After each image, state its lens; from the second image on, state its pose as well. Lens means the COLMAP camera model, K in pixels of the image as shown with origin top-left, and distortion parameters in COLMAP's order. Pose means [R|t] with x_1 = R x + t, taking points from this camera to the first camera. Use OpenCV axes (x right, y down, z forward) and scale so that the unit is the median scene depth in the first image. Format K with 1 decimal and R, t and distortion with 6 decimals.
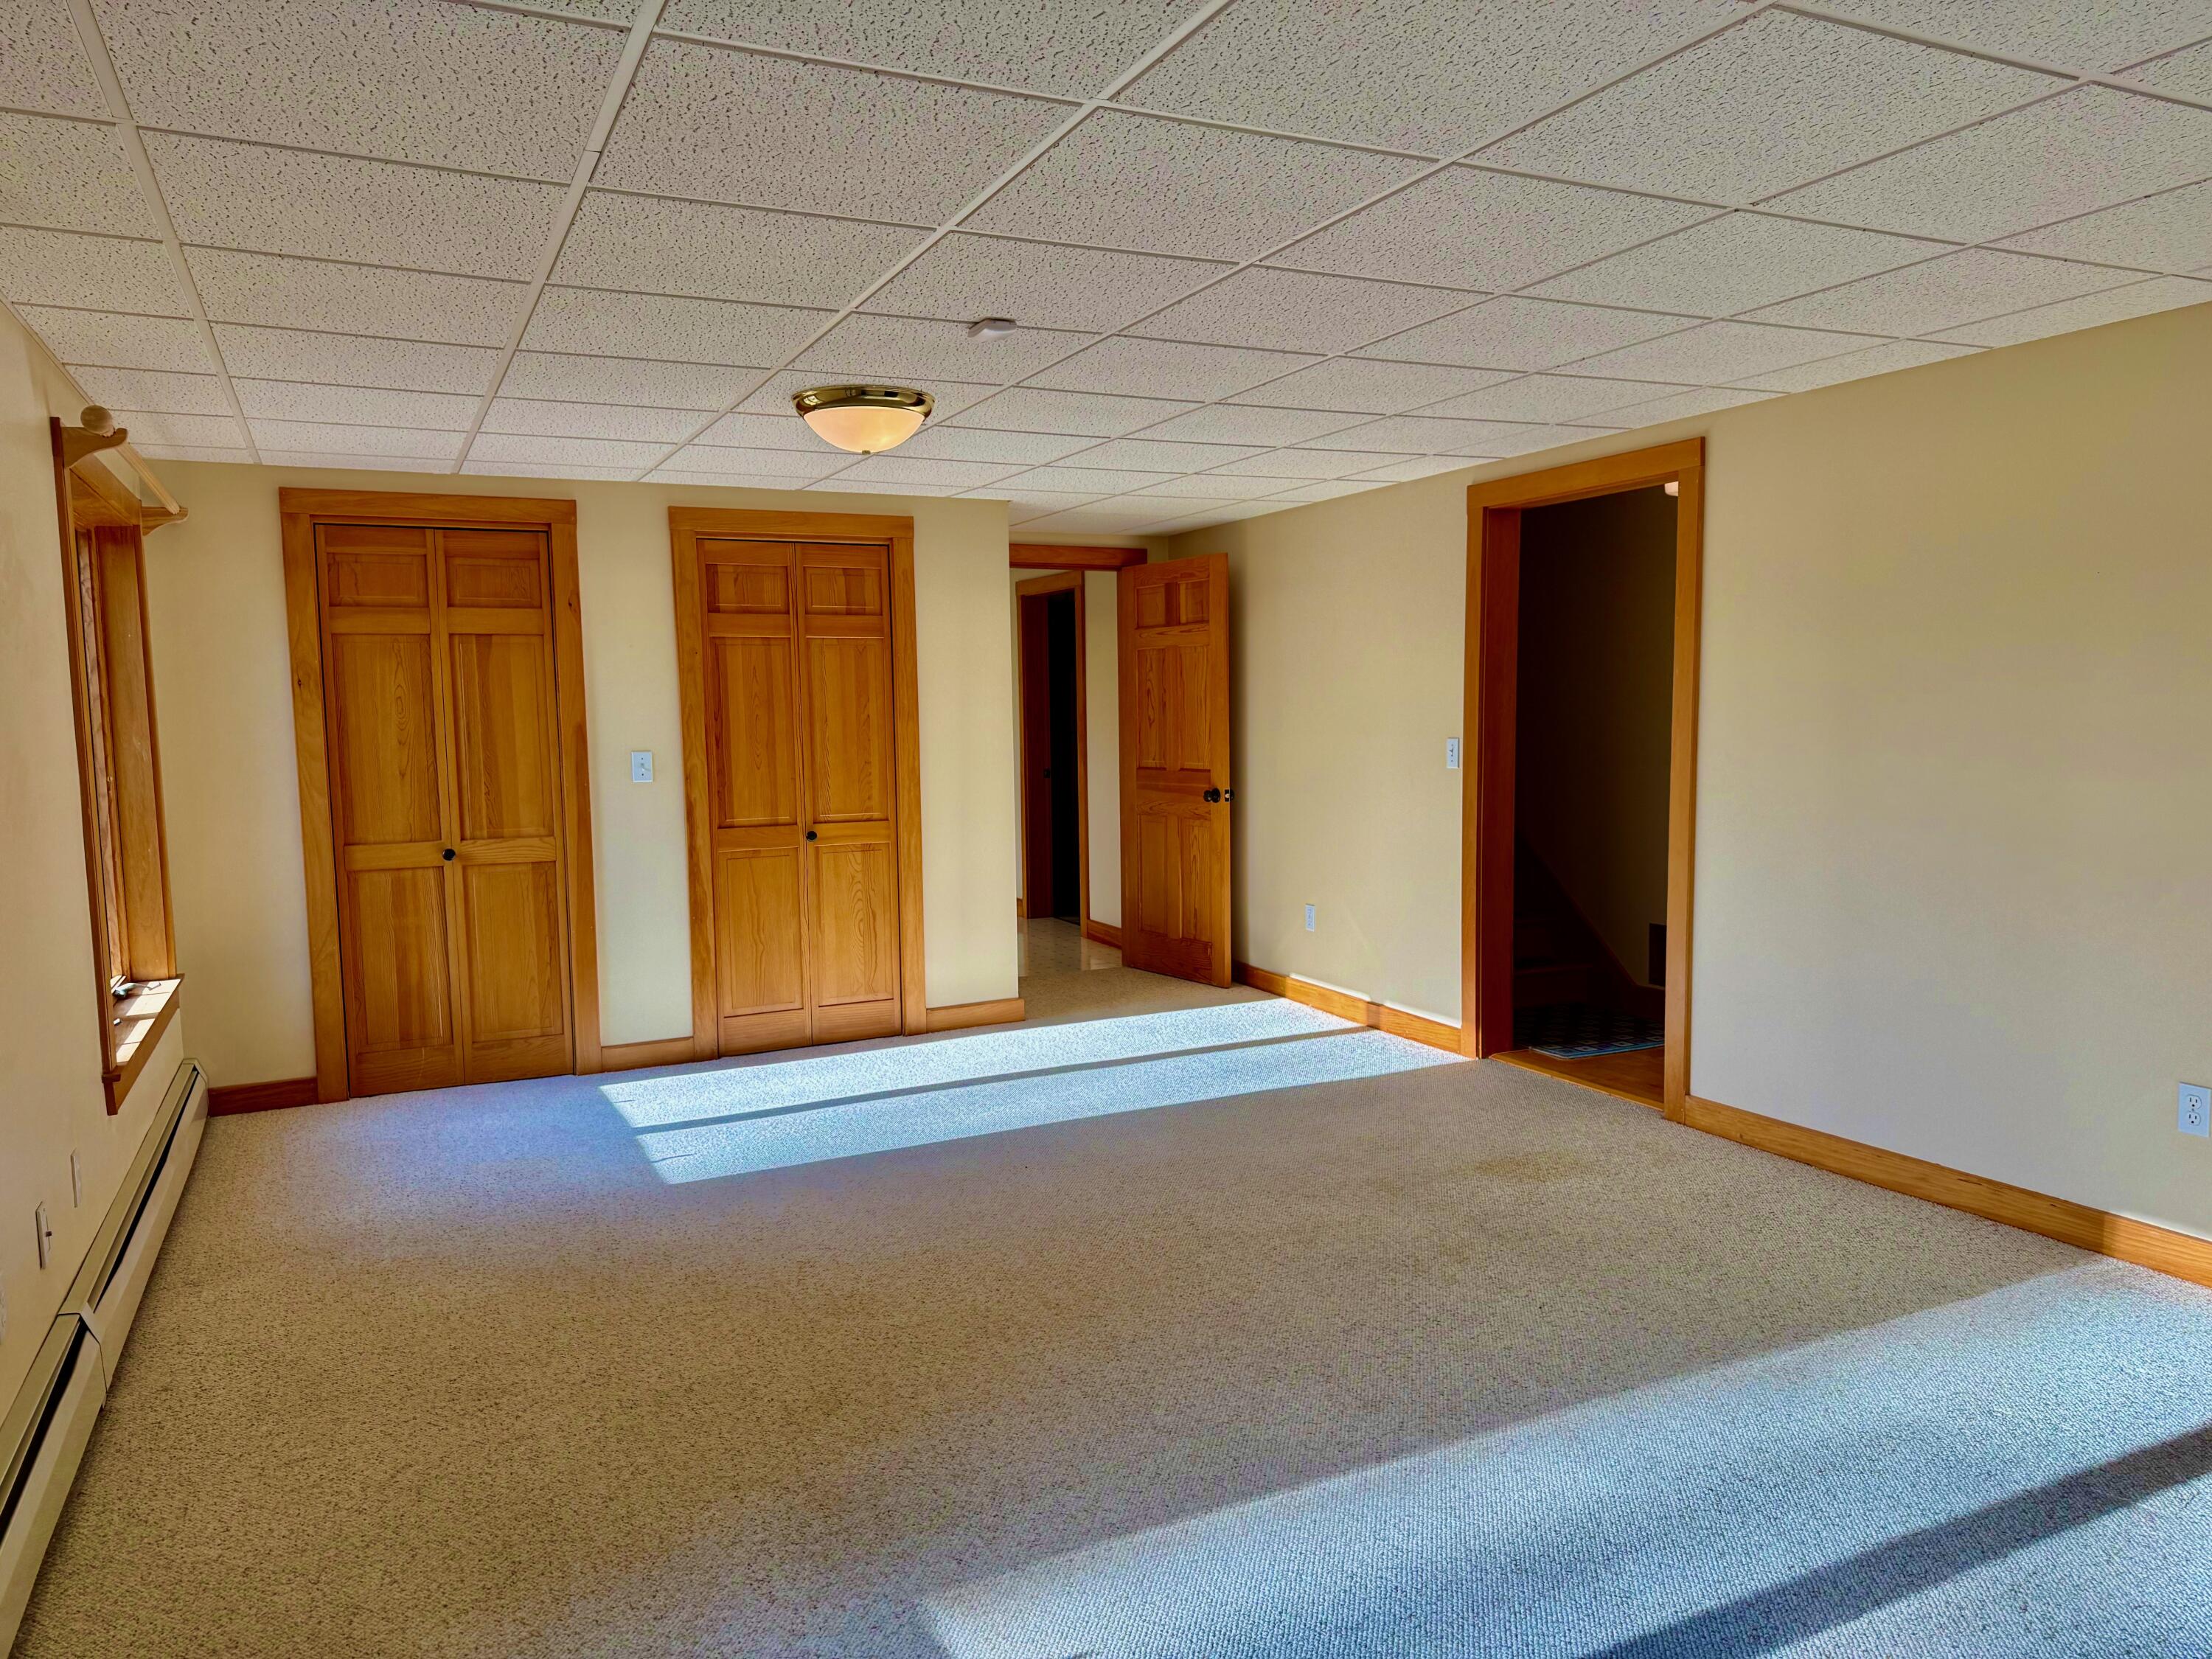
lens RADIAL K [[1547.7, 0, 1085.4], [0, 1547.7, 823.6], [0, 0, 1]] dist [-0.000262, -0.011179]
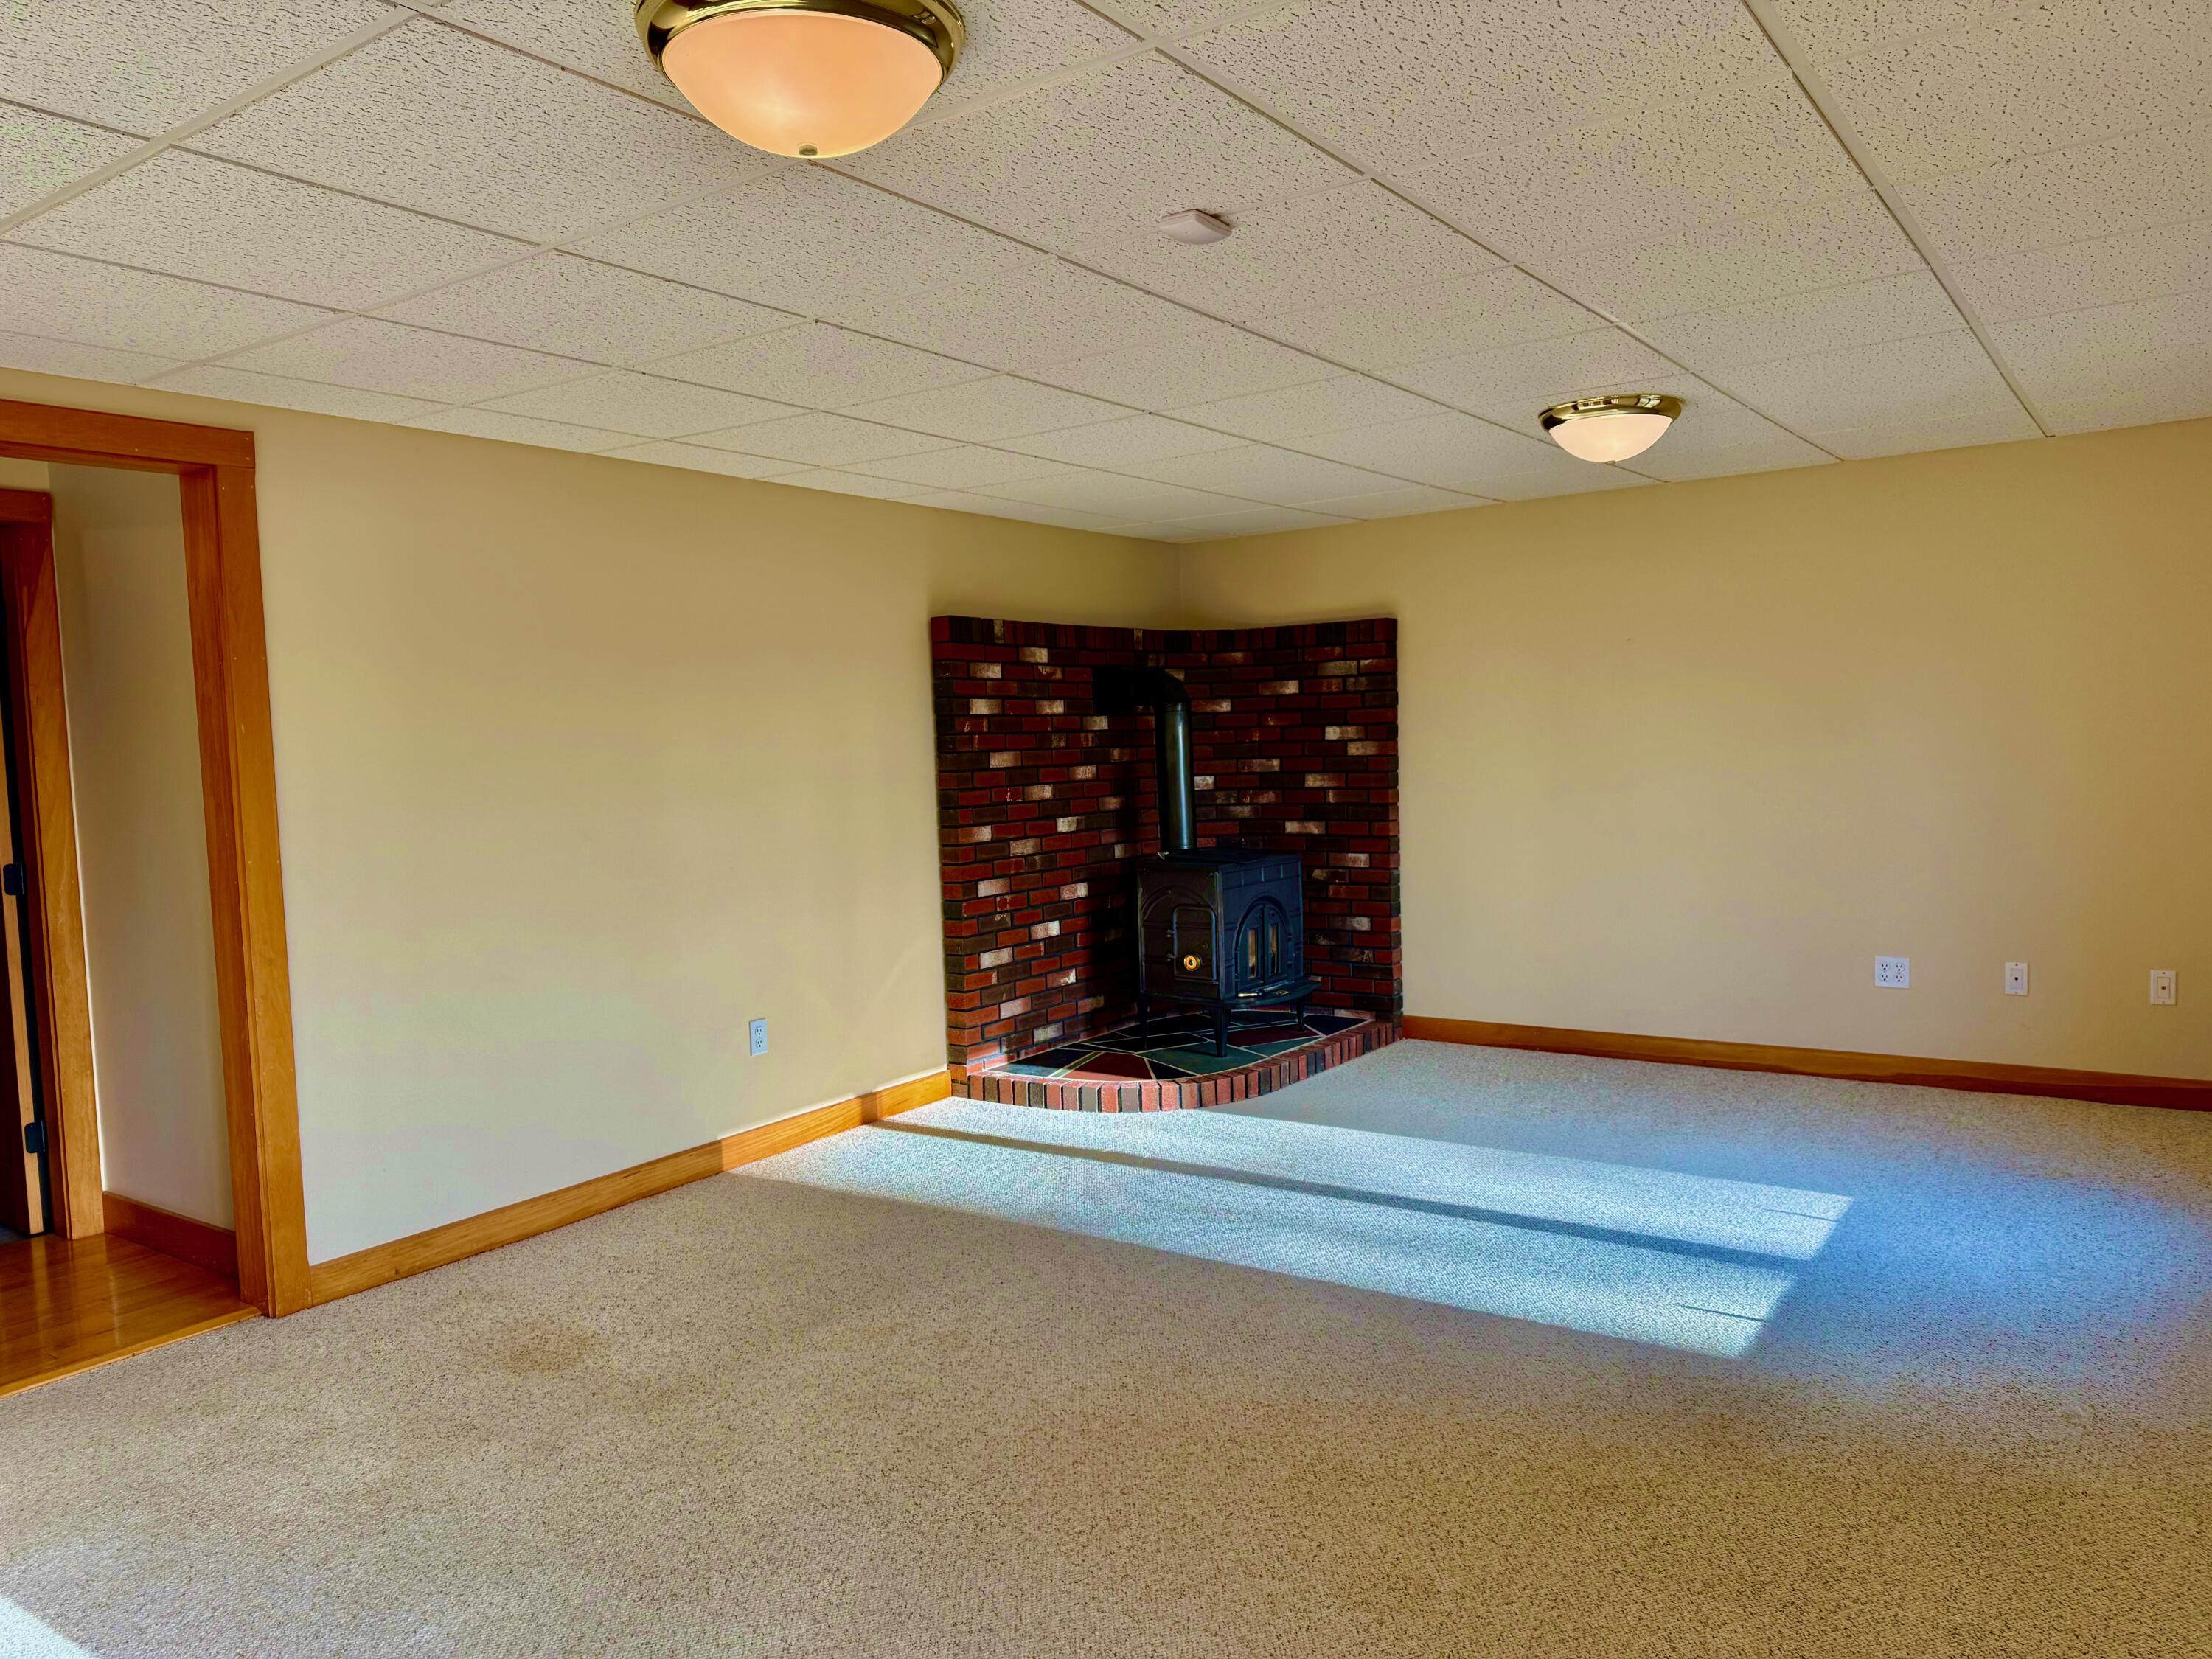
lens RADIAL K [[1547.7, 0, 1085.4], [0, 1547.7, 823.6], [0, 0, 1]] dist [-0.000262, -0.011179]
pose [[-0.484252, -0.020326, 0.874692, -0.580804], [0.115072, 0.989566, 0.086702, -0.085657], [-0.867328, 0.142638, -0.476861, 1.193017]]
